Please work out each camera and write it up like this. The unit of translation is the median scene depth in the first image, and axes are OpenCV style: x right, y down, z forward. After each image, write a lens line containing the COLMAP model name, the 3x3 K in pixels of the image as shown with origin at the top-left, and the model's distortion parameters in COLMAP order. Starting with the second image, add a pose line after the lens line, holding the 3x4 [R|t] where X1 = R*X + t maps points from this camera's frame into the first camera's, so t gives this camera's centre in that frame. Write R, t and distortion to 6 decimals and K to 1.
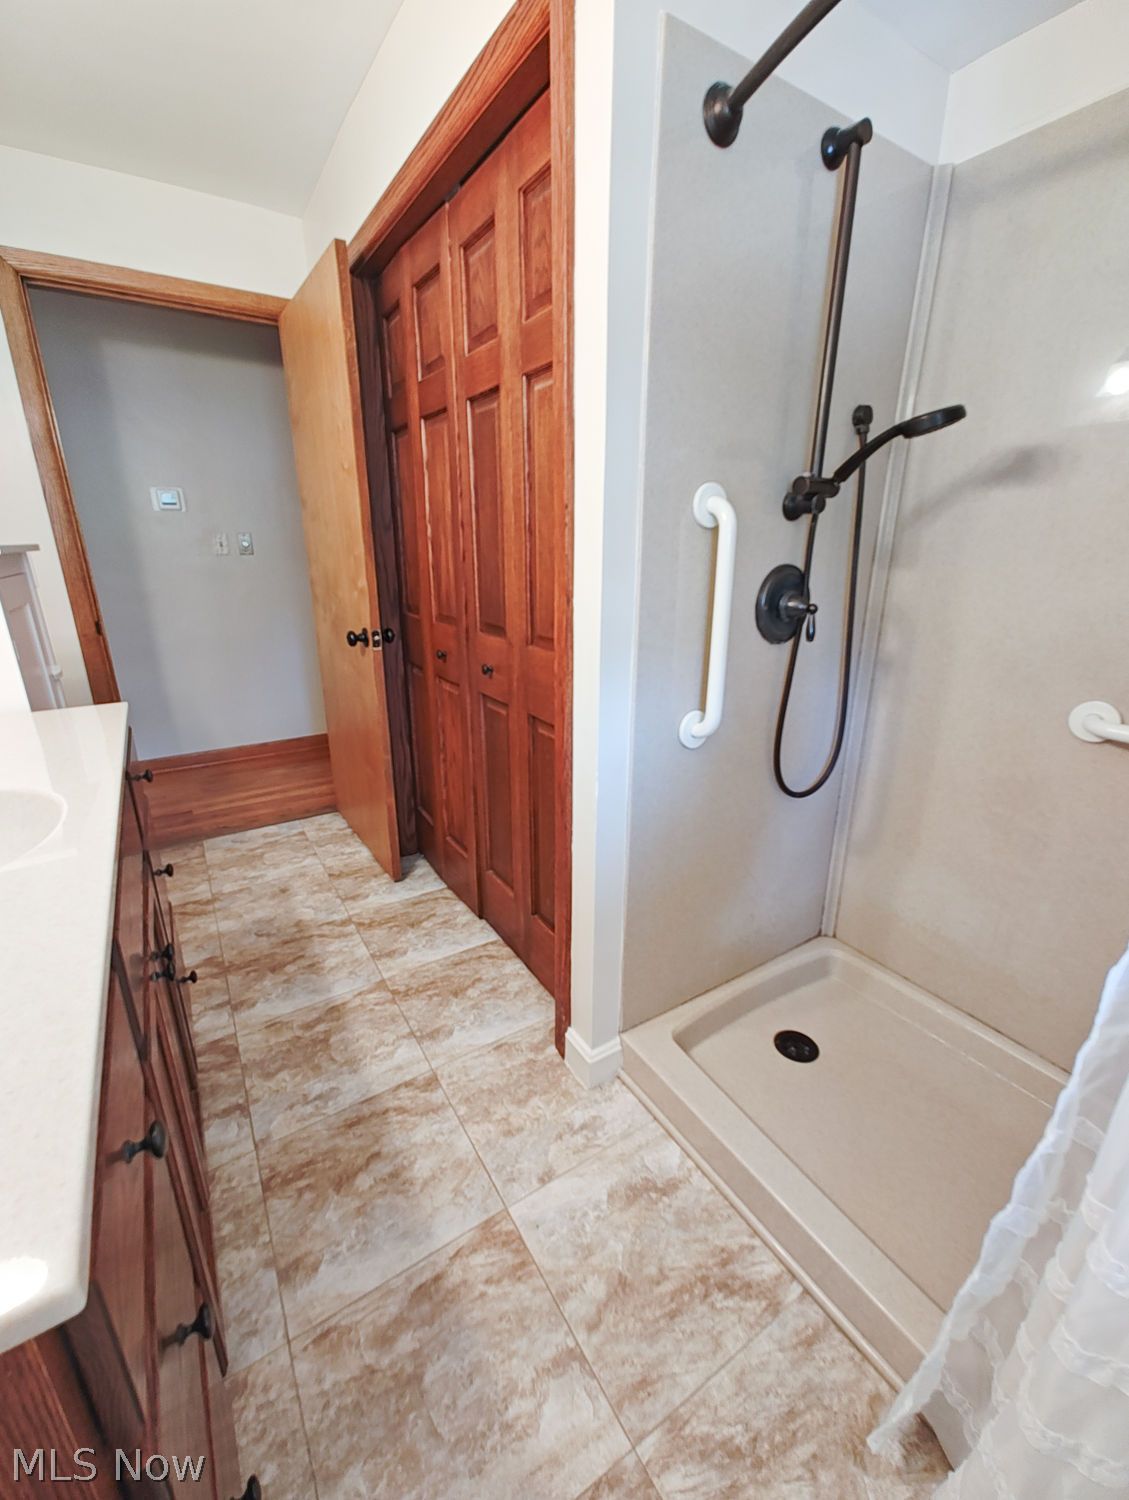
lens RADIAL K [[631.0, 0, 564.8], [0, 631.0, 754.3], [0, 0, 1]] dist [0.004438, 0.000452]
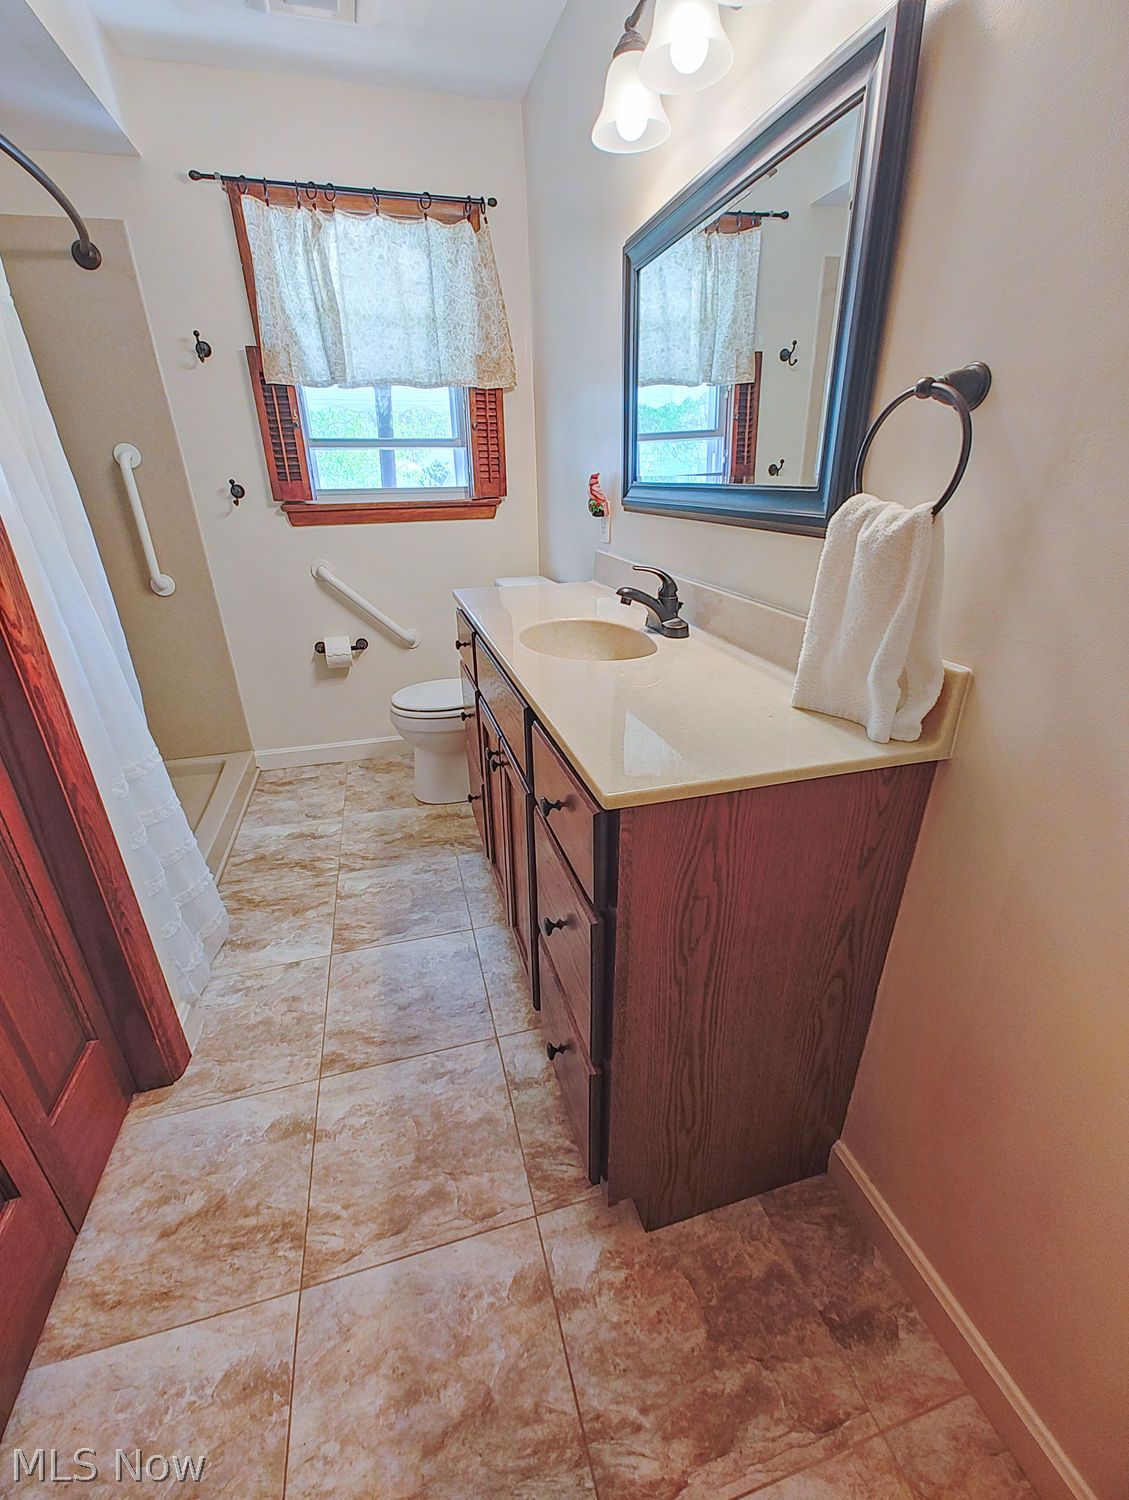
lens RADIAL K [[631.0, 0, 567.2], [0, 631.0, 750.1], [0, 0, 1]] dist [0.004438, 0.000452]
pose [[-0.960688, -0.098968, 0.259393, -0.728675], [0.100454, 0.747092, 0.657087, -0.403276], [-0.258821, 0.657312, -0.707780, 1.227222]]
